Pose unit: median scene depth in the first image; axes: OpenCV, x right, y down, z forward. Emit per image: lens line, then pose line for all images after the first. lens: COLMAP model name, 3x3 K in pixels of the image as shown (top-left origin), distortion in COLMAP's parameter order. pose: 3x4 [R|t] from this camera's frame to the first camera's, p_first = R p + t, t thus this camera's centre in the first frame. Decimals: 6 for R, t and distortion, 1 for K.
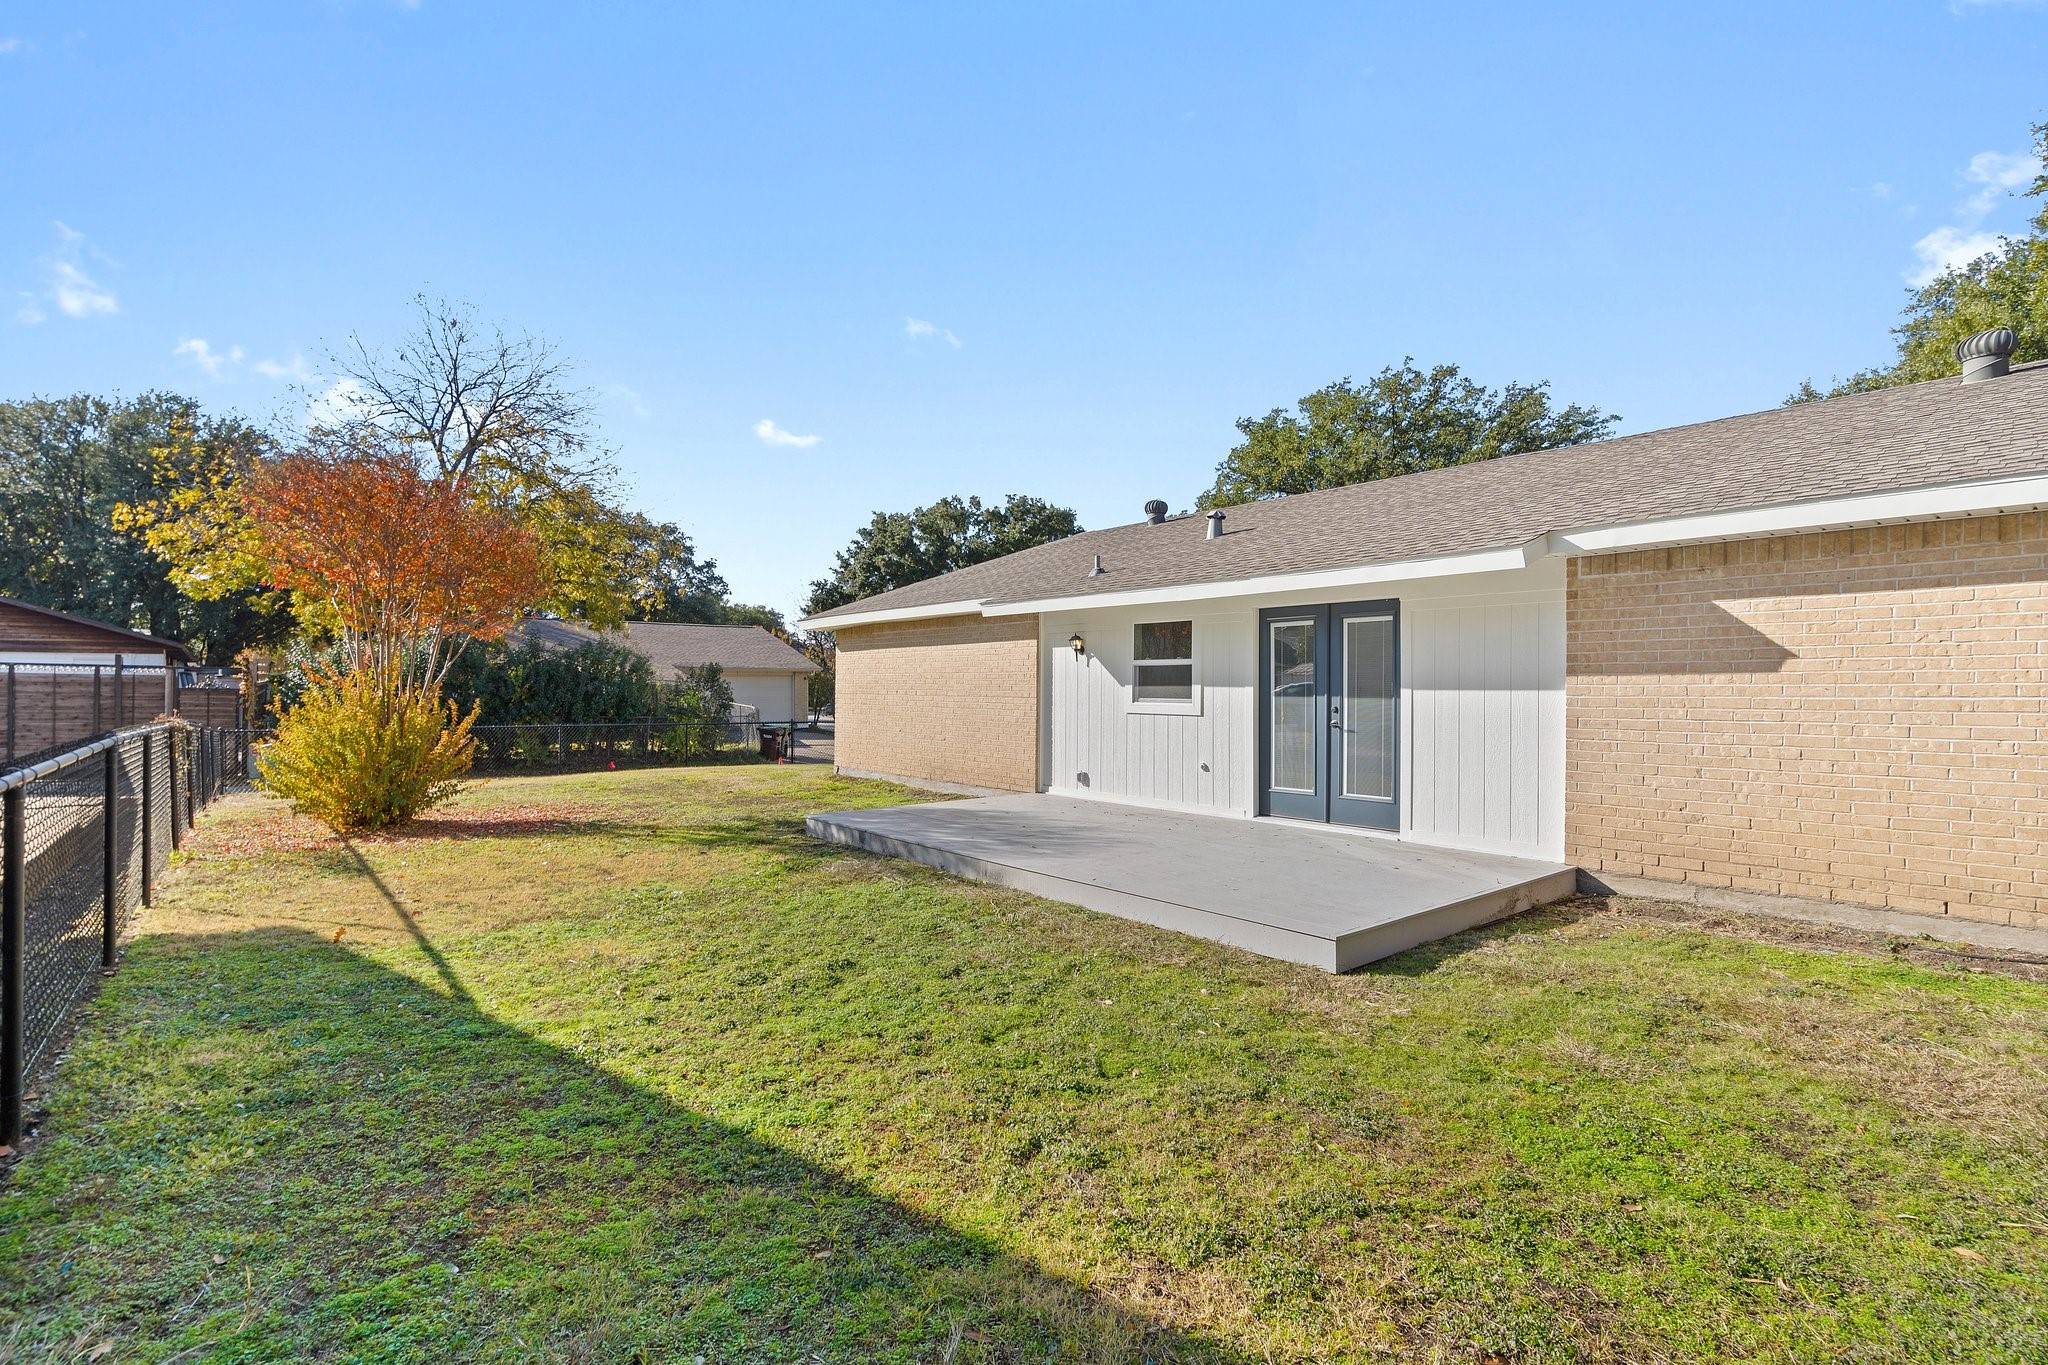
lens RADIAL K [[942.4, 0, 1021.5], [0, 942.4, 676.7], [0, 0, 1]] dist [-0.002378, -0.000374]
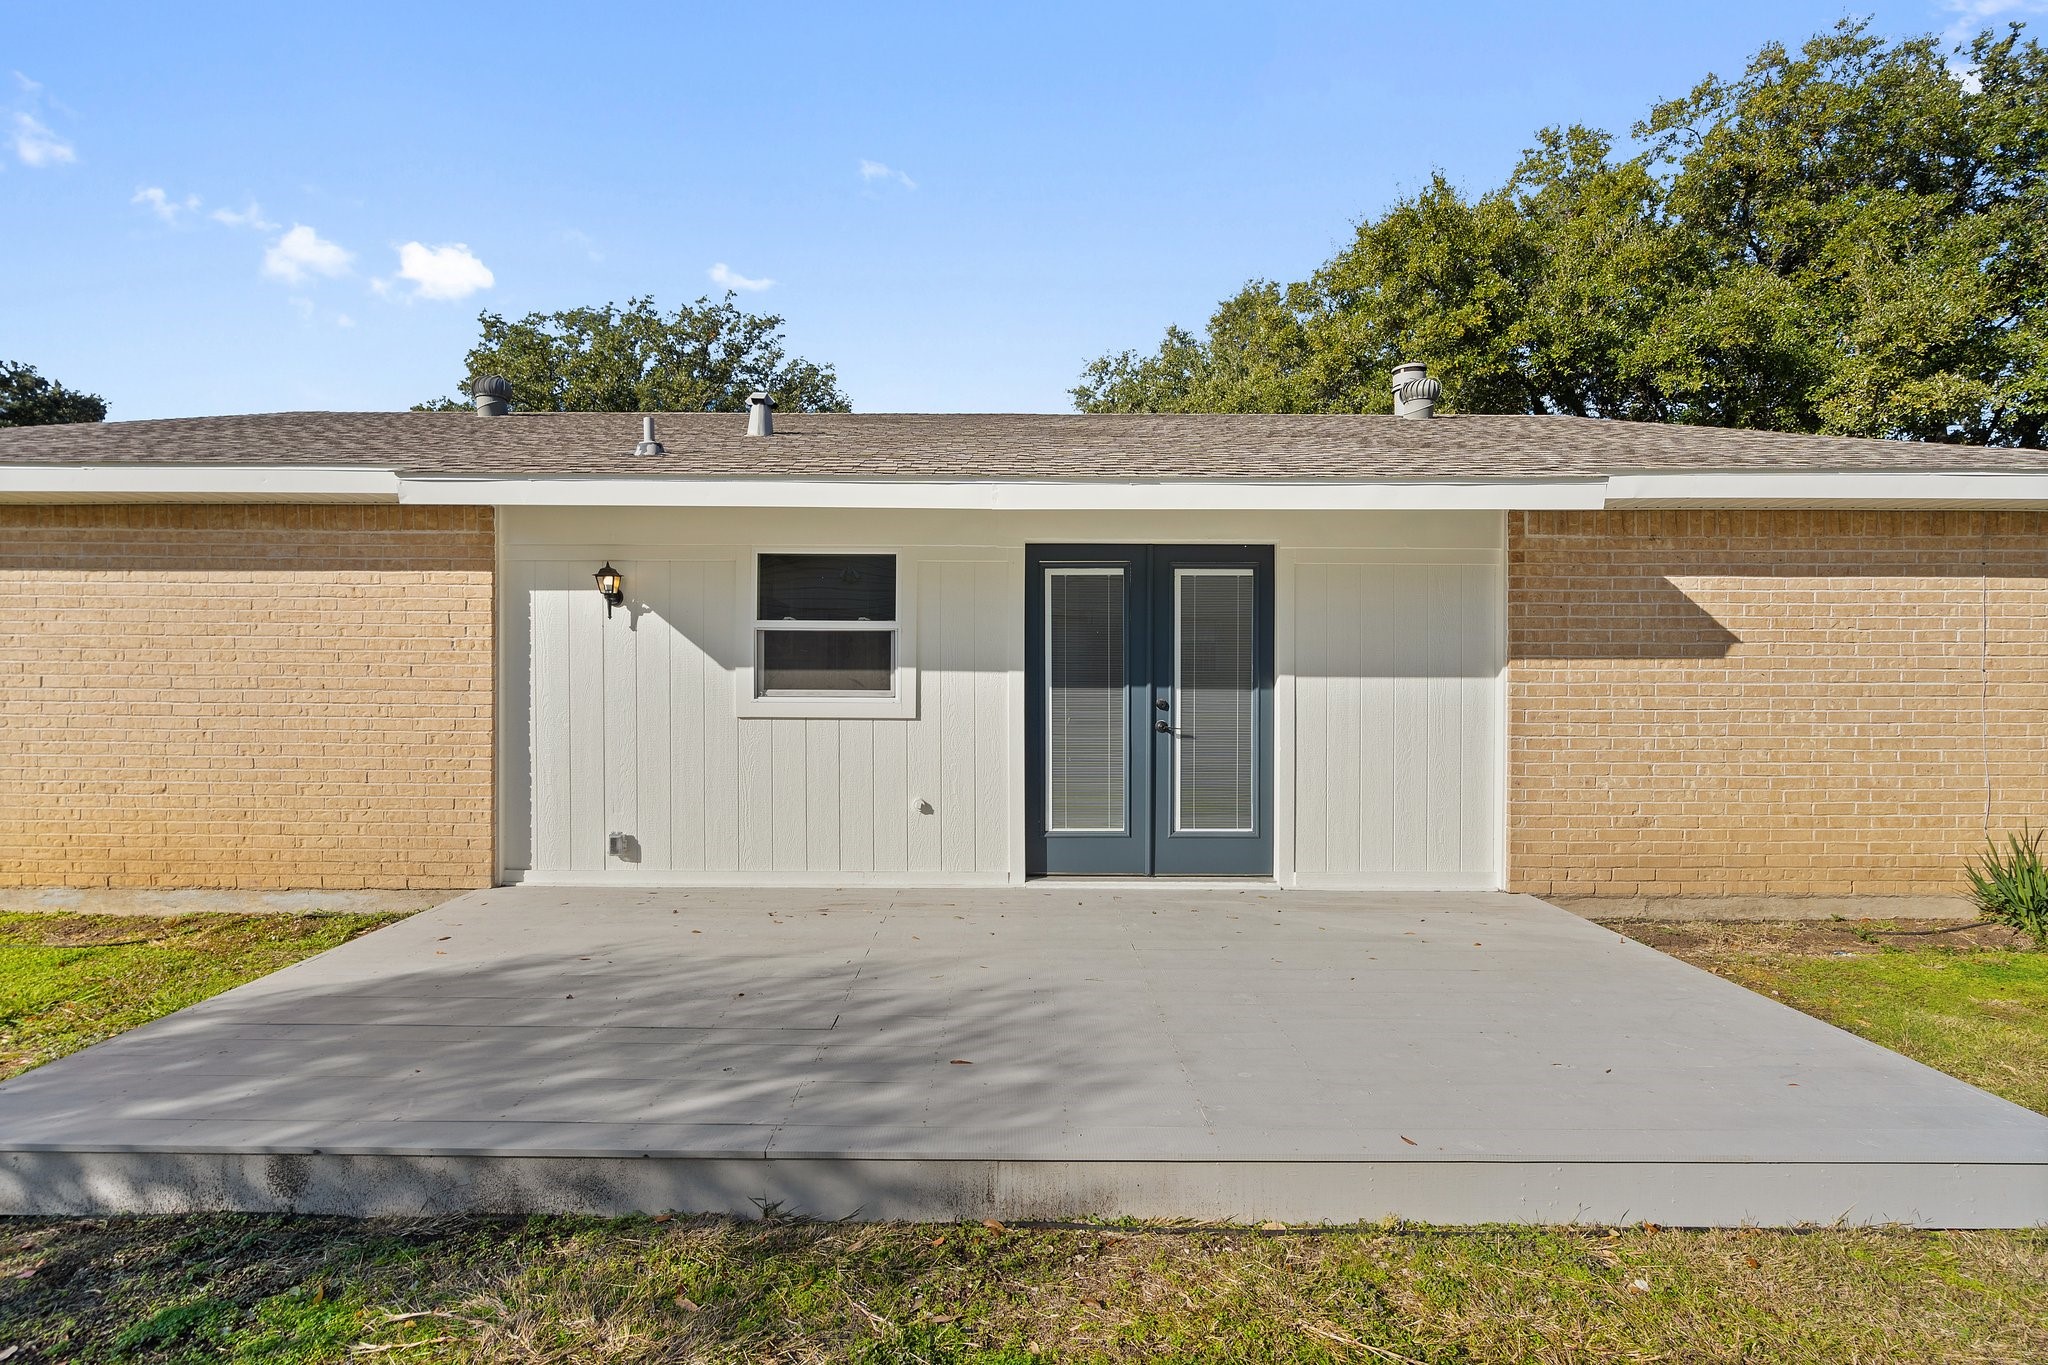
lens RADIAL K [[942.4, 0, 1021.5], [0, 942.4, 676.7], [0, 0, 1]] dist [-0.002378, -0.000374]
pose [[0.640999, -0.001878, 0.767539, -0.236637], [-0.011094, 0.999870, 0.011711, 0.008159], [-0.767461, -0.016022, 0.640895, 0.630935]]
